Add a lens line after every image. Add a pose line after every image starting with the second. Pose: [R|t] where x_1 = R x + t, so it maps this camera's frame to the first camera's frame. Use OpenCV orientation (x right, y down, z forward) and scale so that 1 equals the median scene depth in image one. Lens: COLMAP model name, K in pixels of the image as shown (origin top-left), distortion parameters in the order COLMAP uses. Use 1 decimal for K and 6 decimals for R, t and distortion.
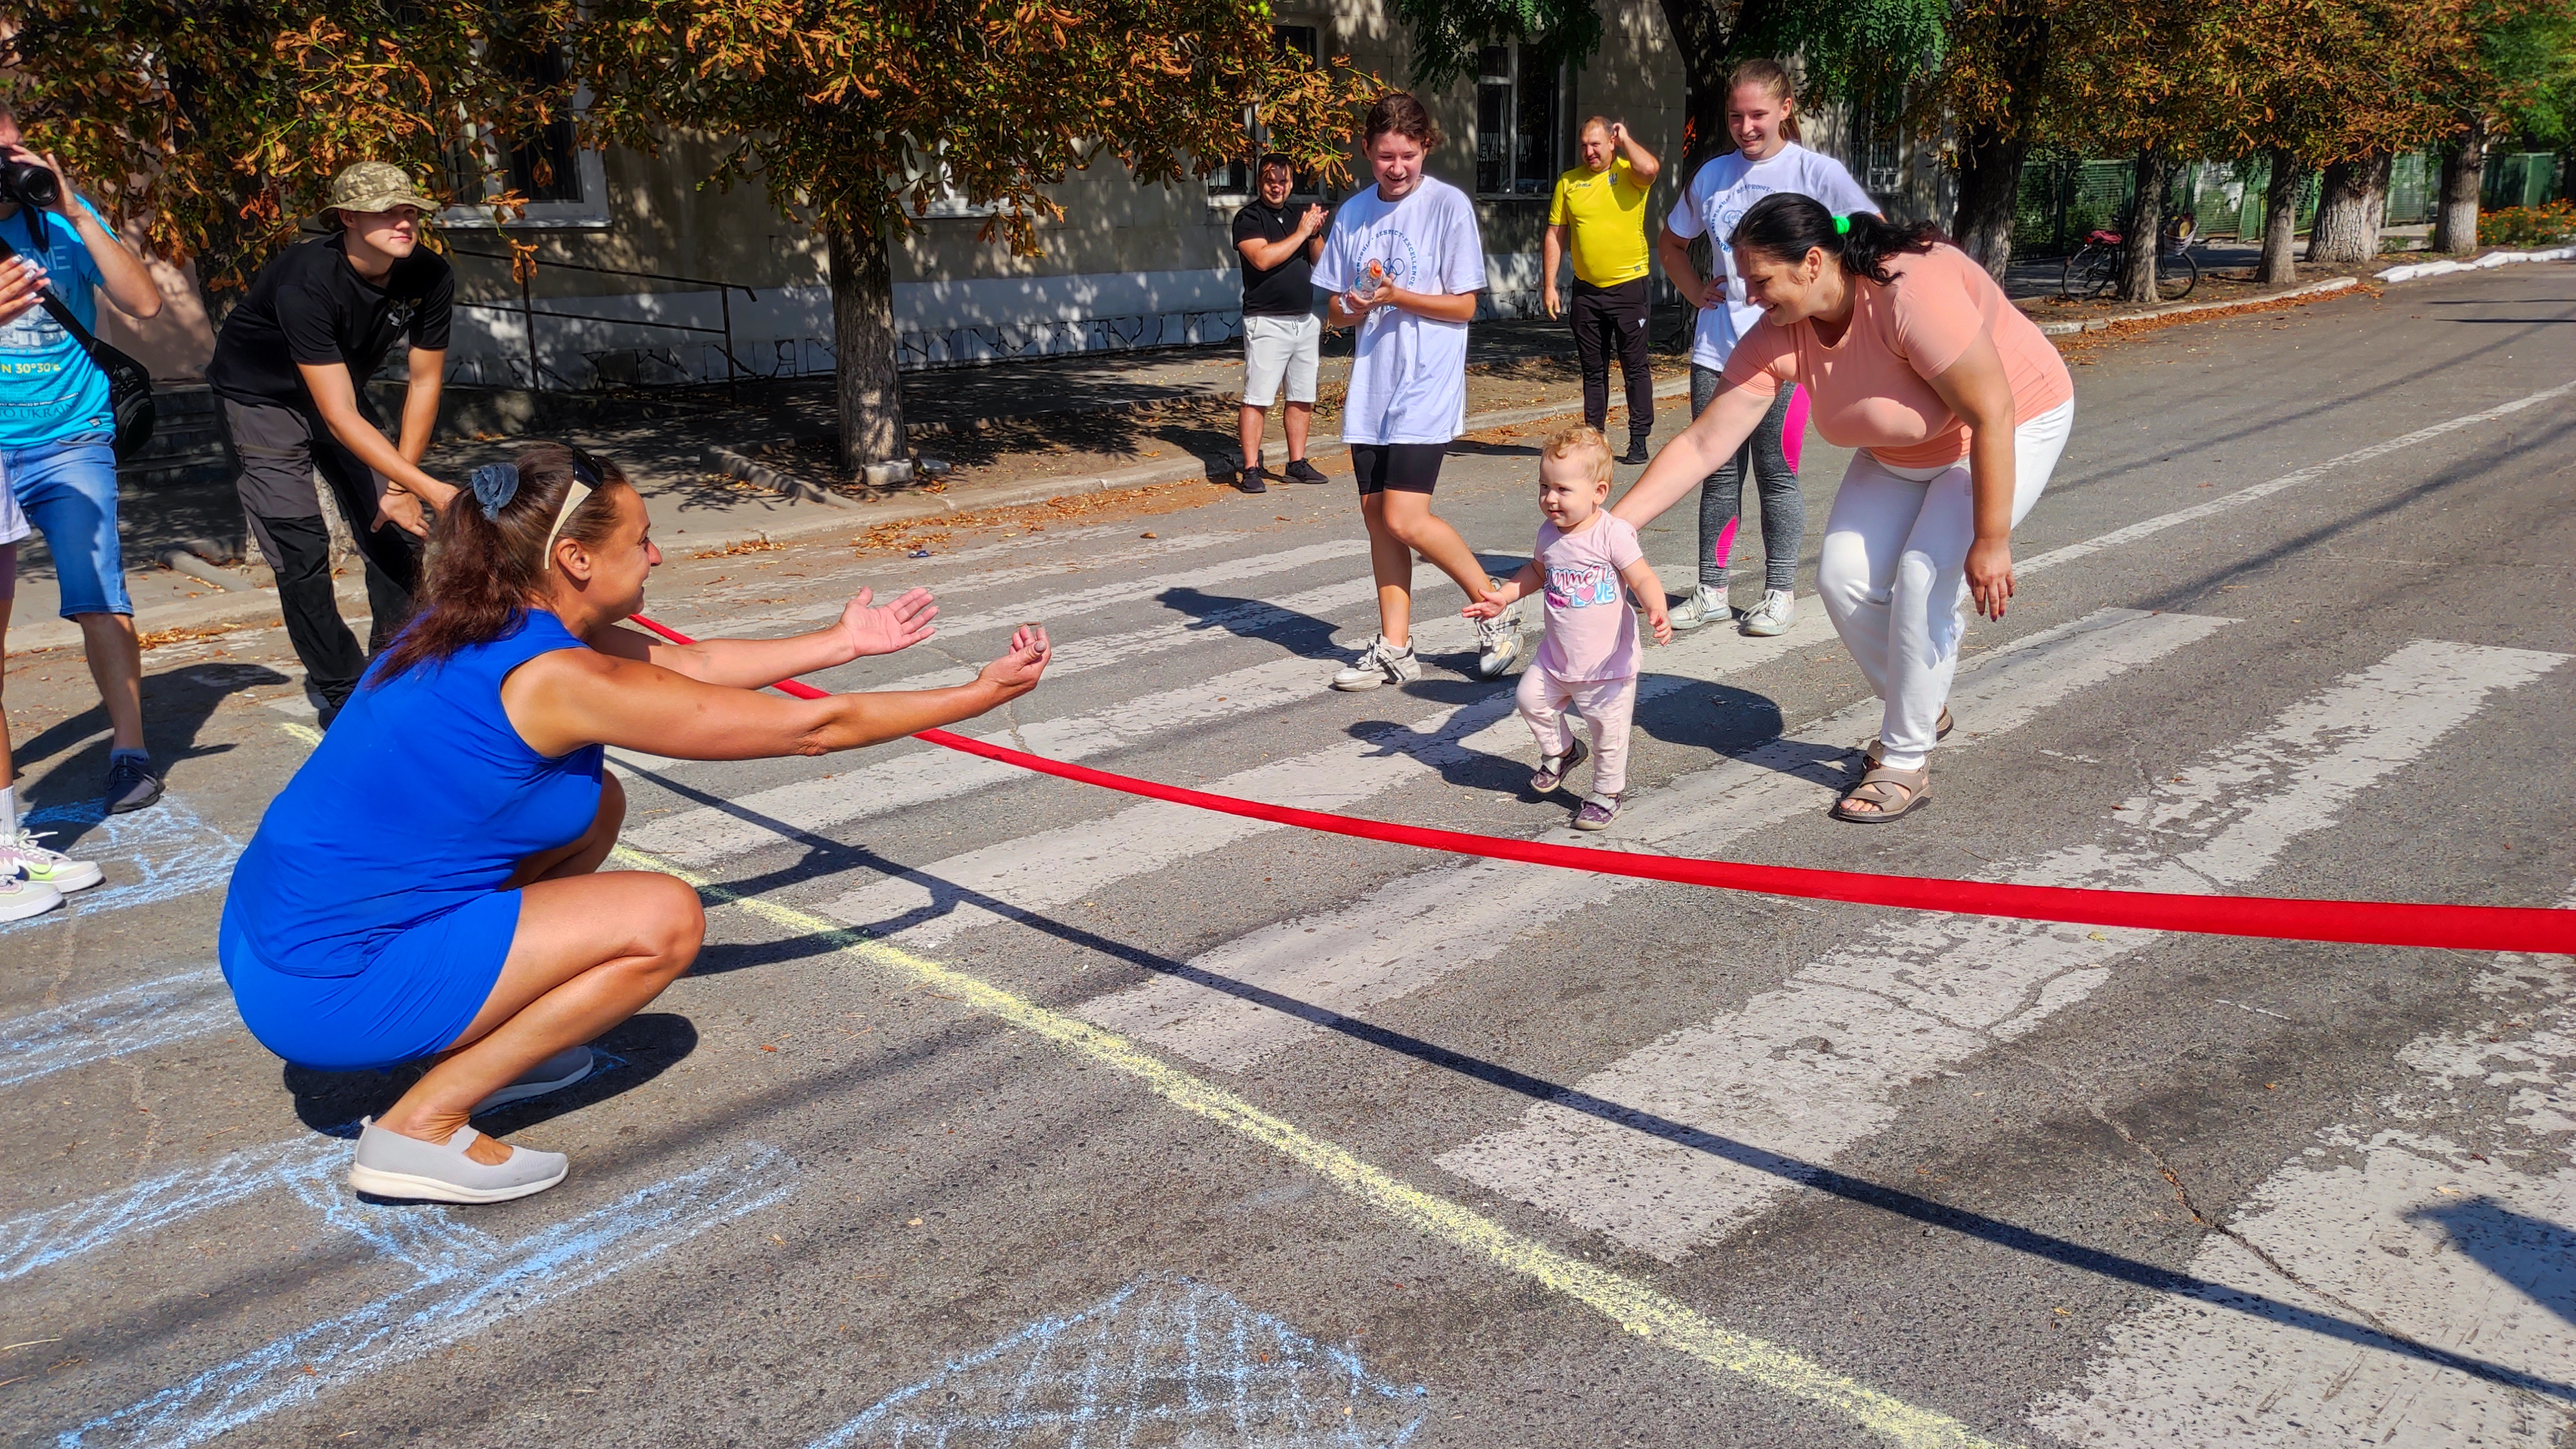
lens RADIAL K [[1921.2, 0, 1292.6], [0, 1921.2, 699.9], [0, 0, 1]] dist [0.031629, -0.030473]
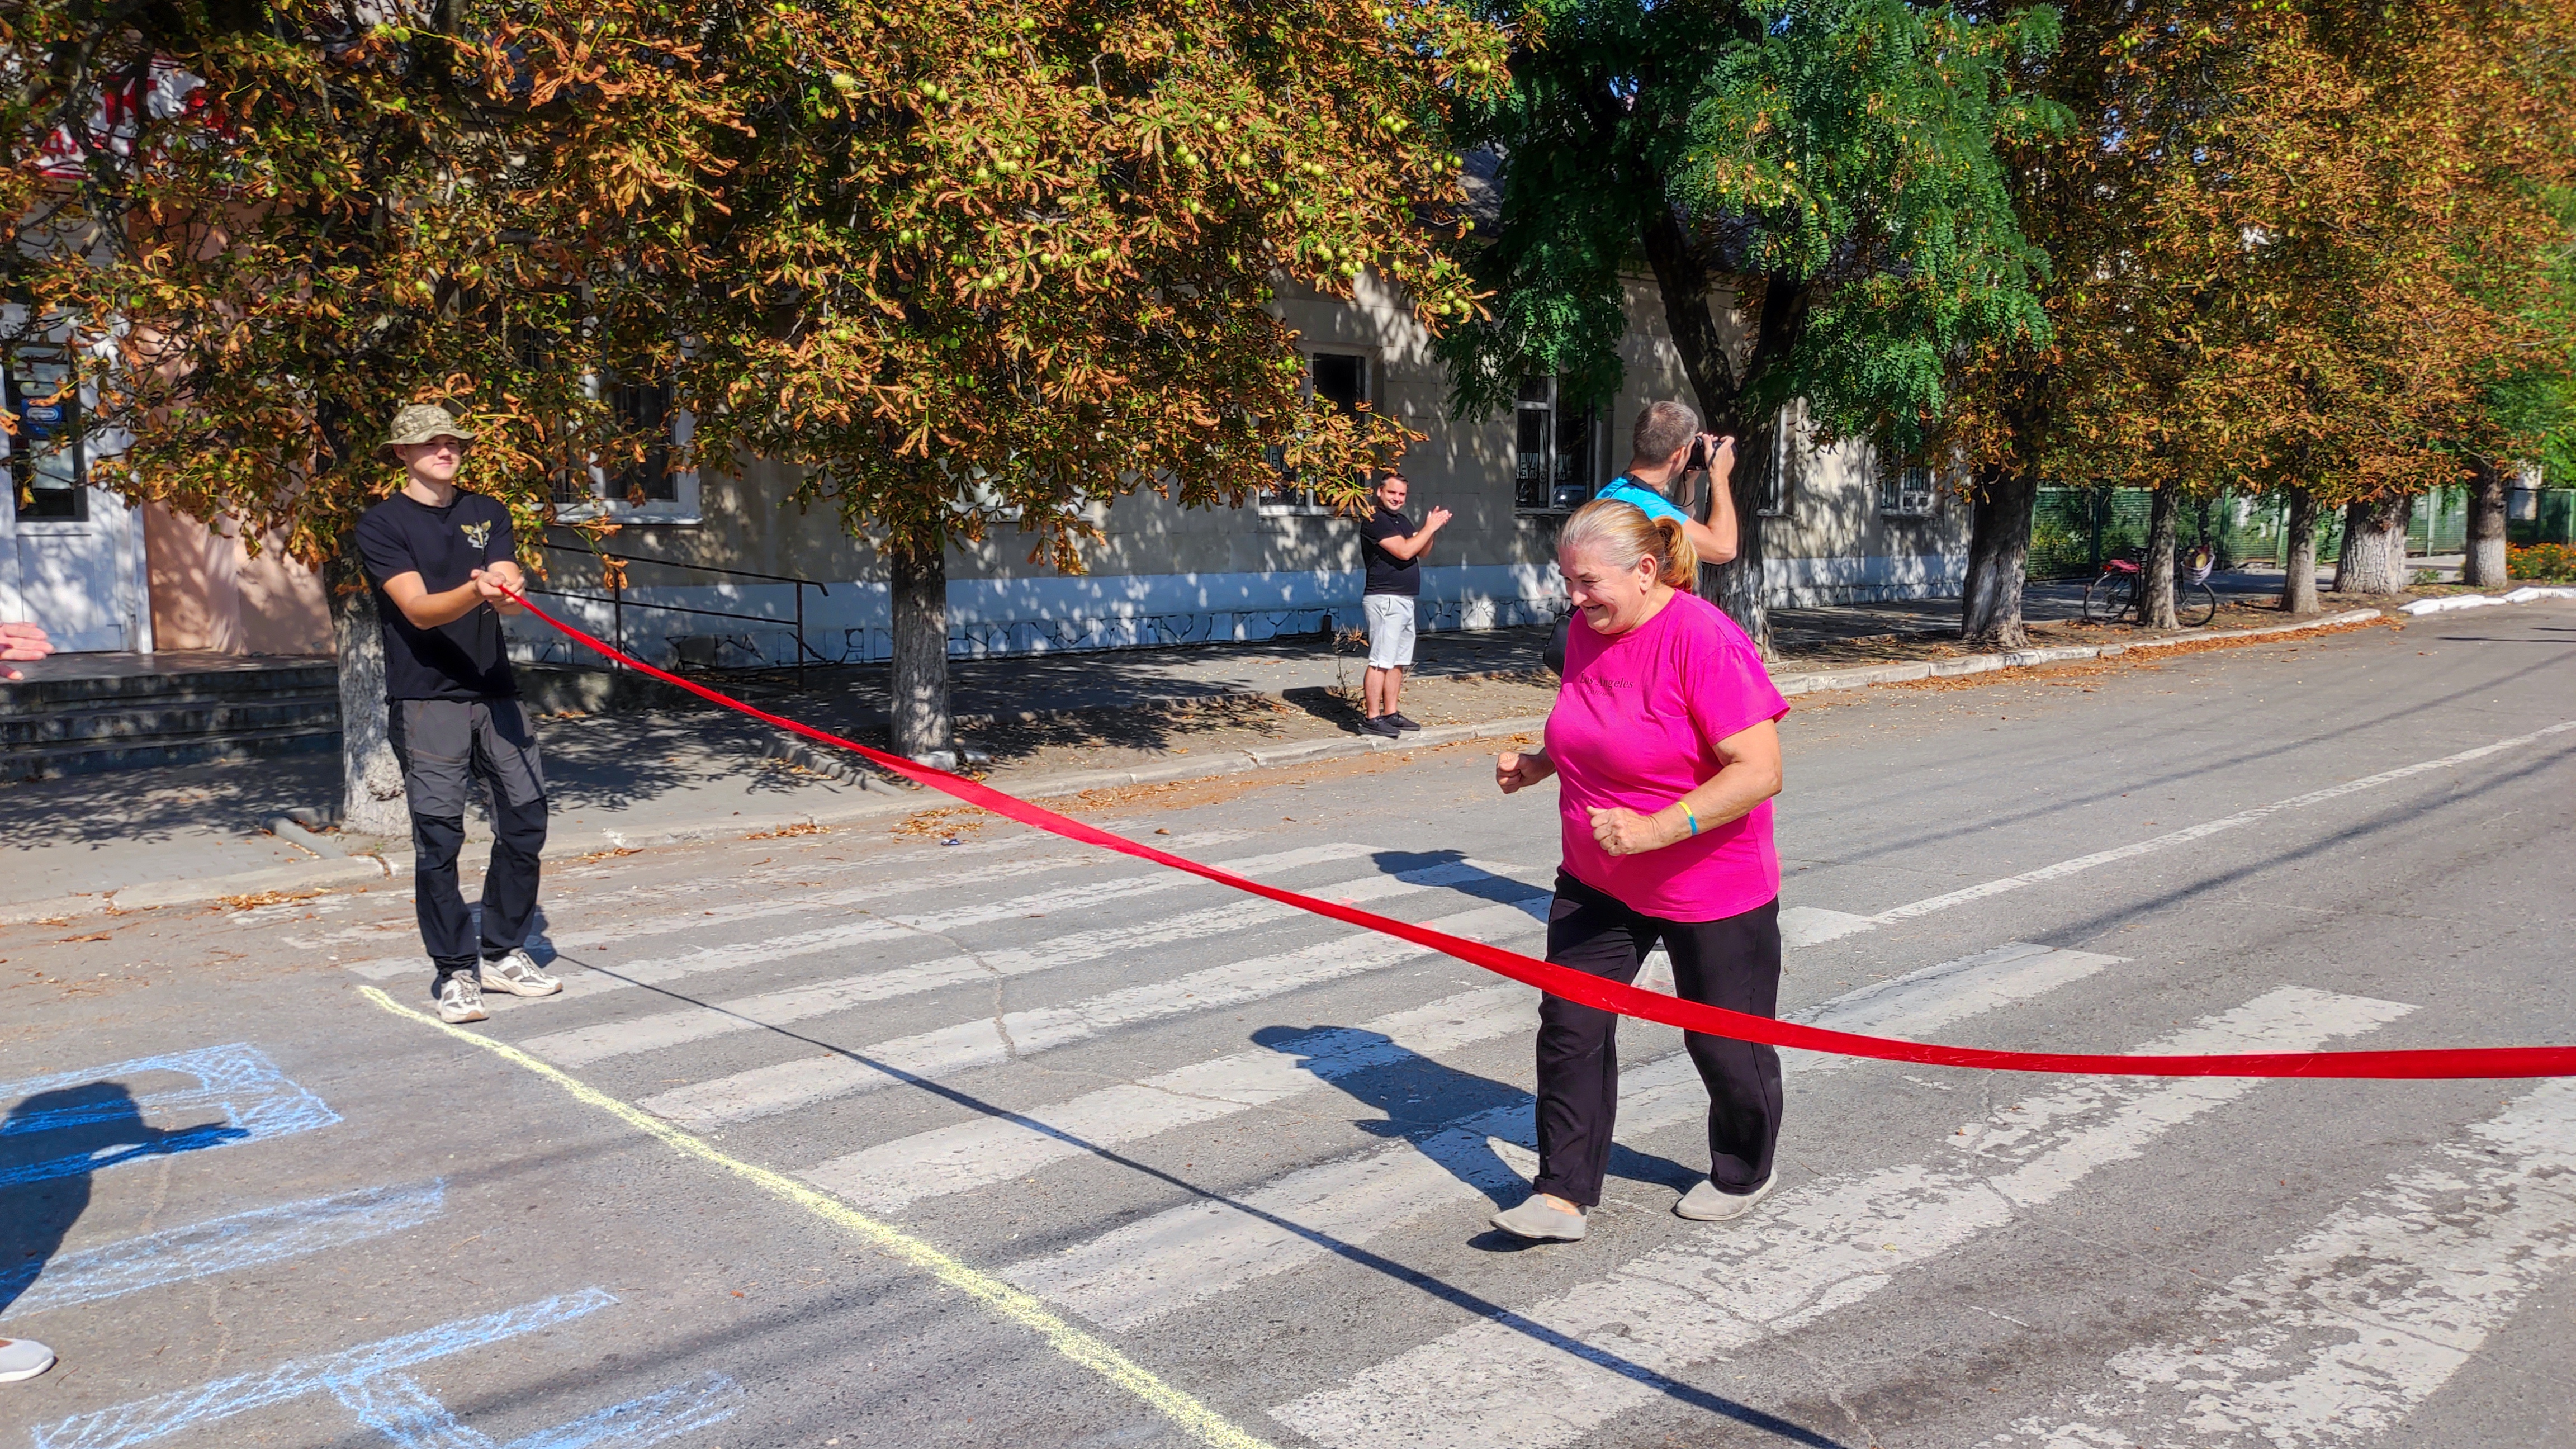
lens RADIAL K [[1921.2, 0, 1299.0], [0, 1921.2, 731.2], [0, 0, 1]] dist [0.031629, -0.030473]
pose [[0.998812, 0.034761, -0.034164, 0.047319], [-0.038773, 0.991420, -0.124832, -0.012845], [0.029532, 0.126008, 0.991590, -0.098041]]
